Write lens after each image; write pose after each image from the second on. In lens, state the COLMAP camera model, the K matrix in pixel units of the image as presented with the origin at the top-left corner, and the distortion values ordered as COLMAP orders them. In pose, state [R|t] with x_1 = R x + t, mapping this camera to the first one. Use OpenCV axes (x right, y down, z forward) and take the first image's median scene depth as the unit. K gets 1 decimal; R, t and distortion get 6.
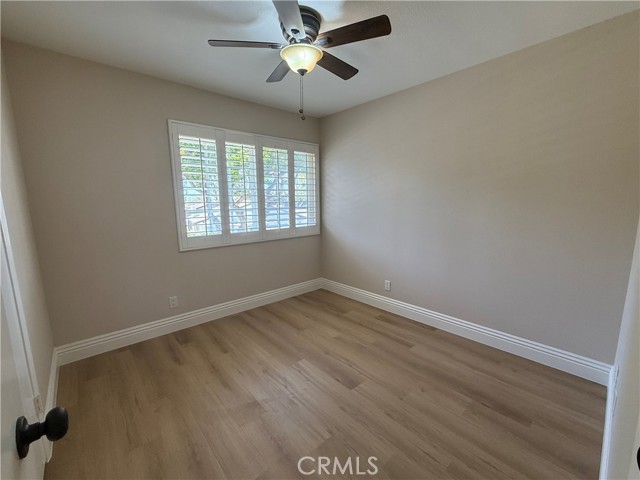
lens RADIAL K [[269.3, 0, 320.8], [0, 269.3, 243.8], [0, 0, 1]] dist [0.000926, 0.000327]
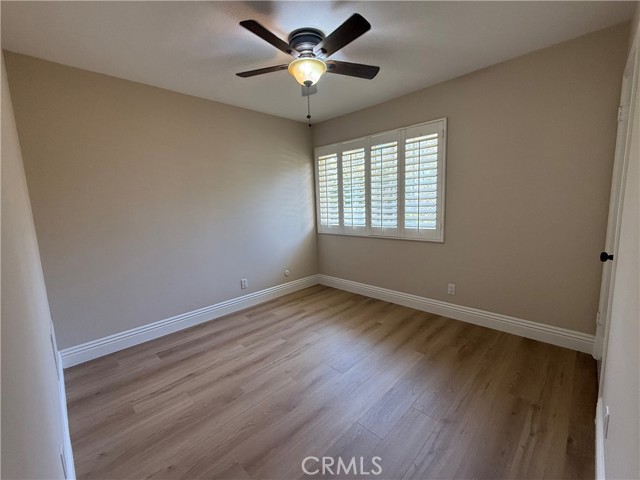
lens RADIAL K [[269.3, 0, 320.8], [0, 269.3, 243.8], [0, 0, 1]] dist [0.000926, 0.000327]
pose [[0.067735, 0.165222, -0.983928, 0.903301], [-0.116969, 0.980707, 0.156629, -0.140245], [0.990823, 0.104480, 0.085754, 0.800117]]
